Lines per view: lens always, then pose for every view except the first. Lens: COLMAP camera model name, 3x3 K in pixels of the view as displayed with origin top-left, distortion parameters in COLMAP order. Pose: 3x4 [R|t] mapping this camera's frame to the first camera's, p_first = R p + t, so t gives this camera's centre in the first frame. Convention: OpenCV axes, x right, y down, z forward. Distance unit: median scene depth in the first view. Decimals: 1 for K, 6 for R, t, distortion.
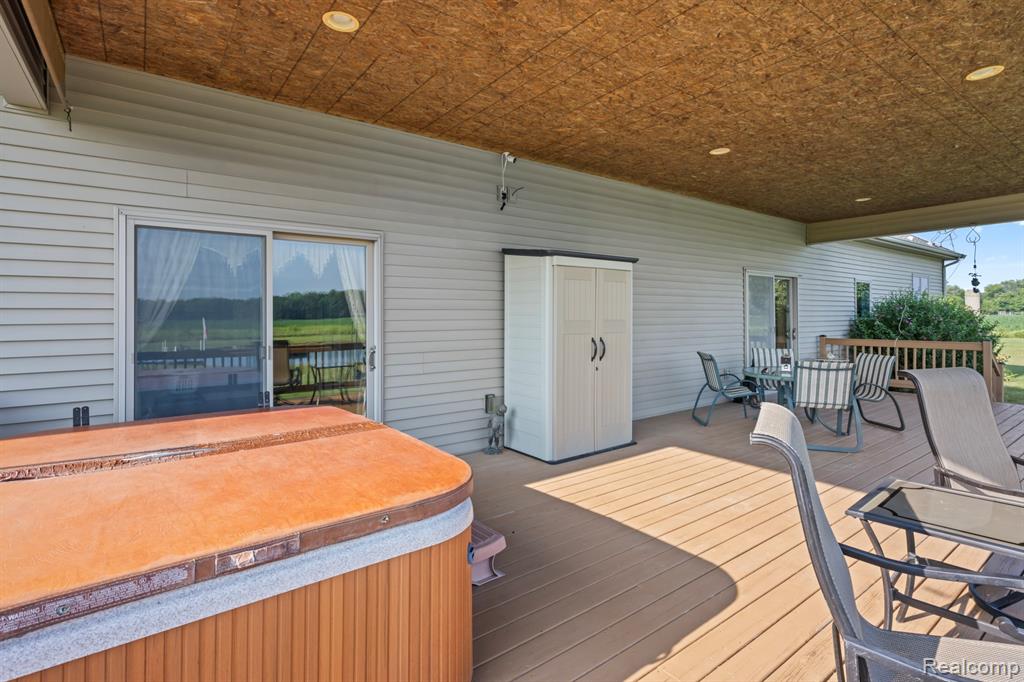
lens RADIAL K [[536.6, 0, 512.0], [0, 536.6, 341.0], [0, 0, 1]] dist [-0.000410, 0.001190]
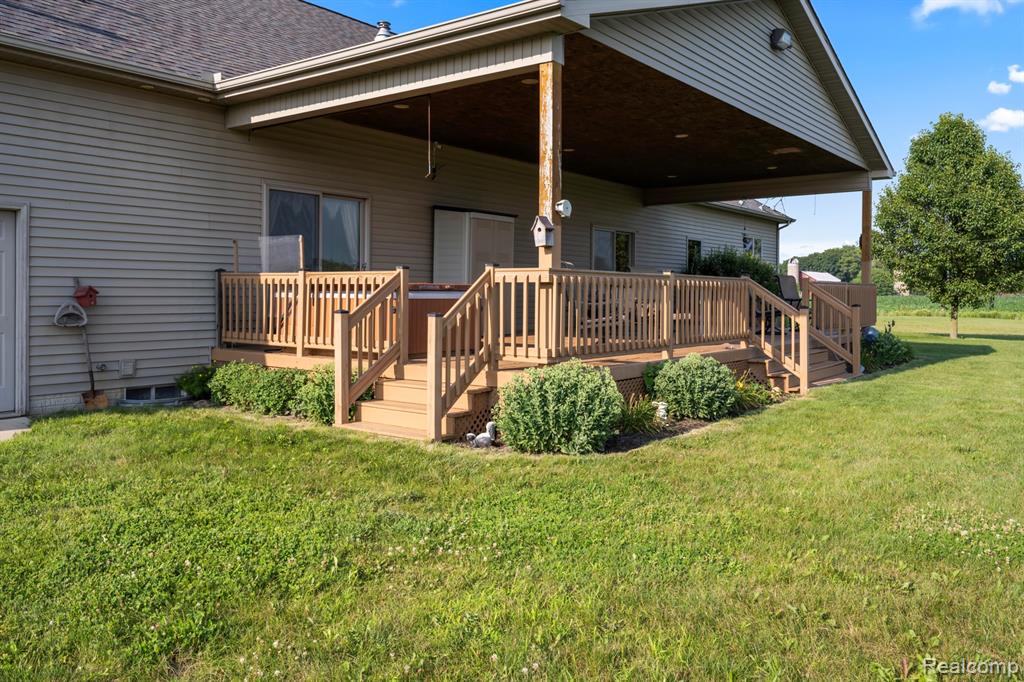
lens RADIAL K [[805.8, 0, 512.0], [0, 805.8, 341.0], [0, 0, 1]] dist [0.002288, 0.000308]
pose [[0.964436, -0.001265, 0.264312, -0.405971], [-0.004308, 0.999780, 0.020506, 0.164182], [-0.264280, -0.020916, 0.964219, -1.263350]]
